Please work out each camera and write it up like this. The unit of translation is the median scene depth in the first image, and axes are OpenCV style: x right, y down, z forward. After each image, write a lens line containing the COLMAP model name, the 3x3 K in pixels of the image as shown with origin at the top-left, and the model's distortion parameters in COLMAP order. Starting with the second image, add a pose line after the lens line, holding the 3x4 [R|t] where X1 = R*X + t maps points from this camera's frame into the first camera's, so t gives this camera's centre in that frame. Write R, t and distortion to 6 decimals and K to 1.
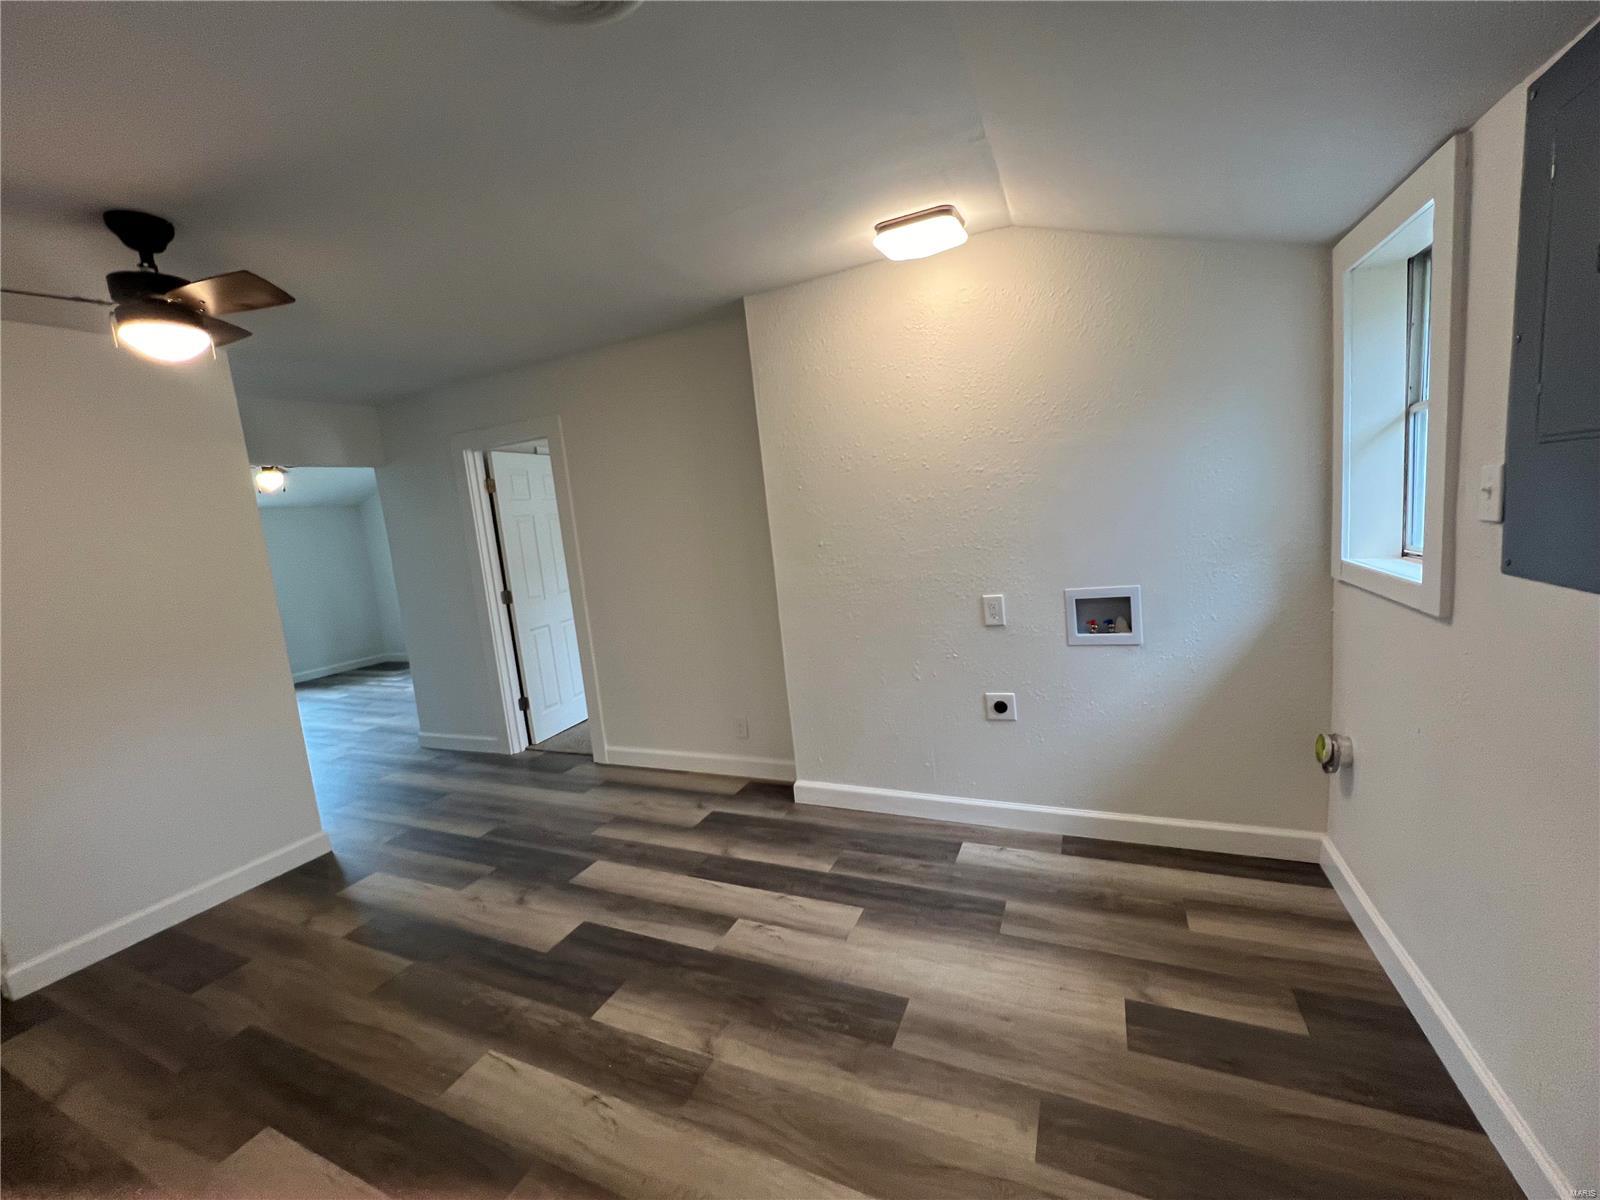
lens RADIAL K [[640.2, 0, 797.8], [0, 640.2, 596.6], [0, 0, 1]] dist [-0.001367, 0.000184]
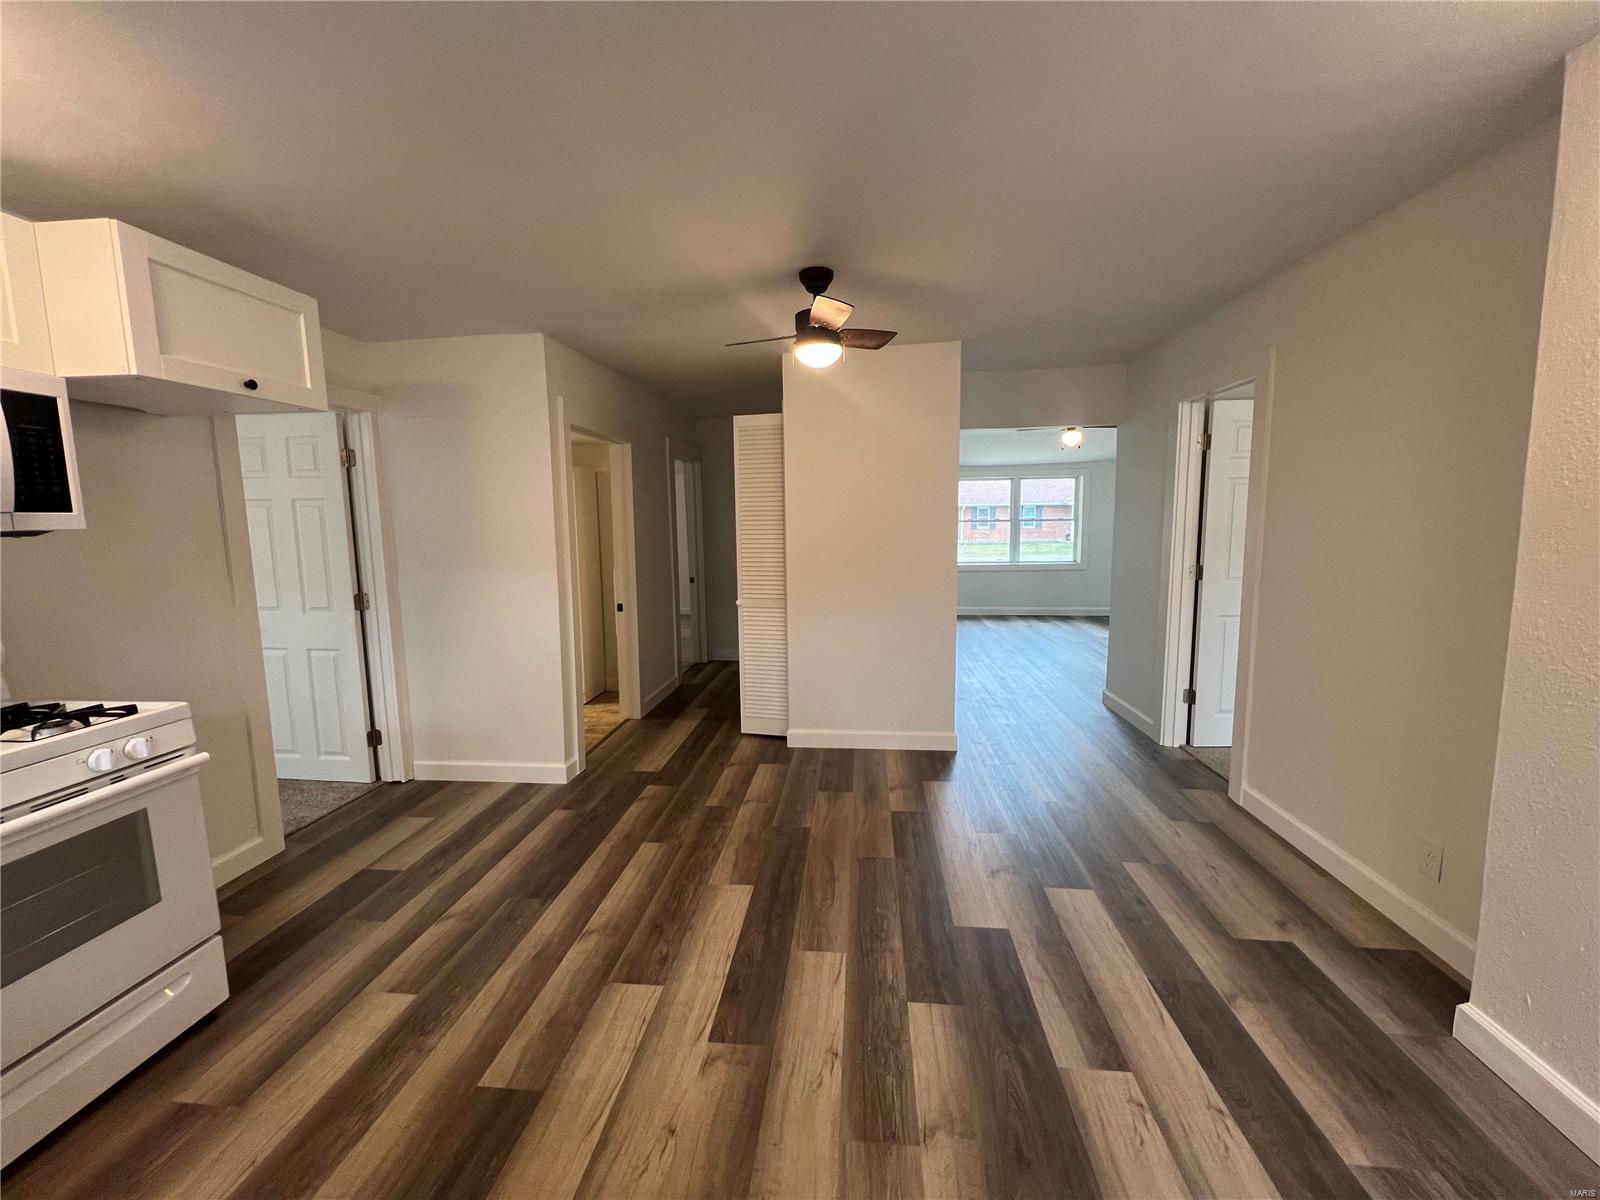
lens RADIAL K [[640.2, 0, 797.8], [0, 640.2, 596.6], [0, 0, 1]] dist [-0.001367, 0.000184]
pose [[0.322486, 0.205221, -0.924060, 0.368603], [-0.132582, 0.976385, 0.170572, -0.089936], [0.937243, 0.067507, 0.342080, 0.417579]]
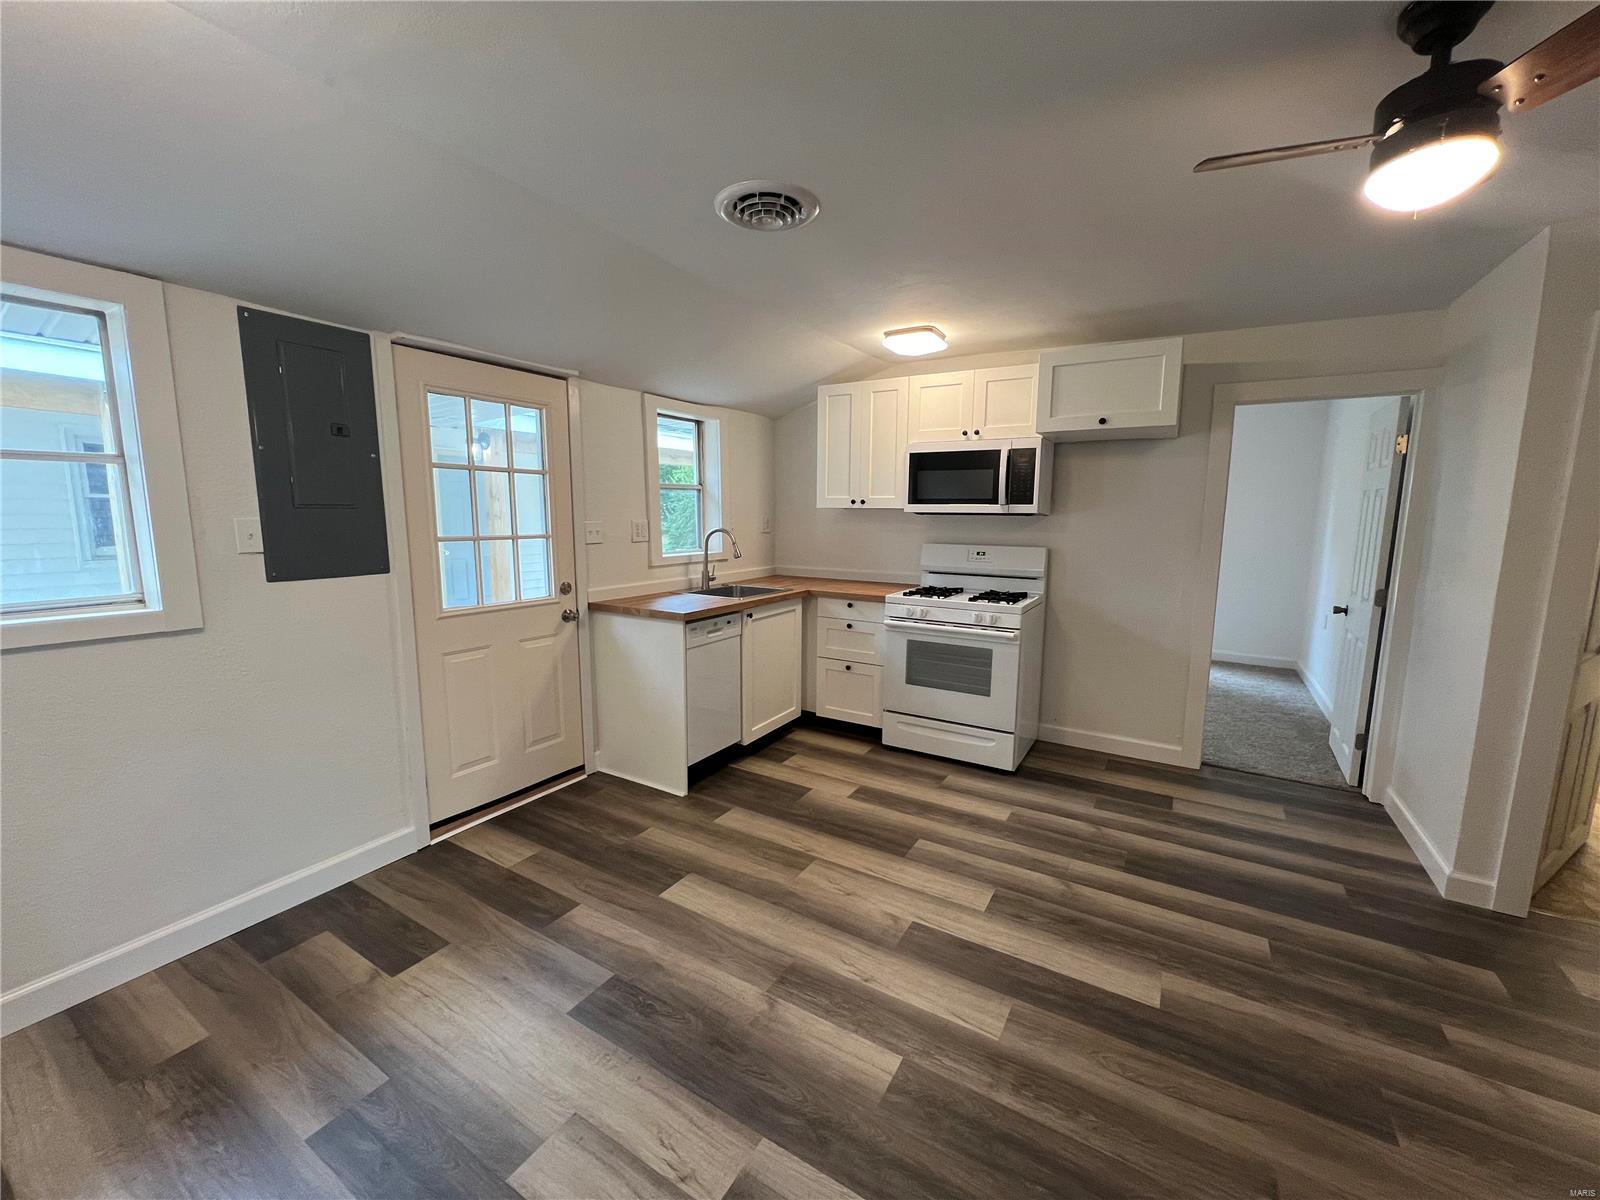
lens RADIAL K [[640.2, 0, 797.8], [0, 640.2, 596.6], [0, 0, 1]] dist [-0.001367, 0.000184]
pose [[-0.989626, 0.071914, 0.124371, -0.305717], [0.100795, 0.964428, 0.244374, -0.168737], [-0.102372, 0.254375, -0.961672, 1.546968]]
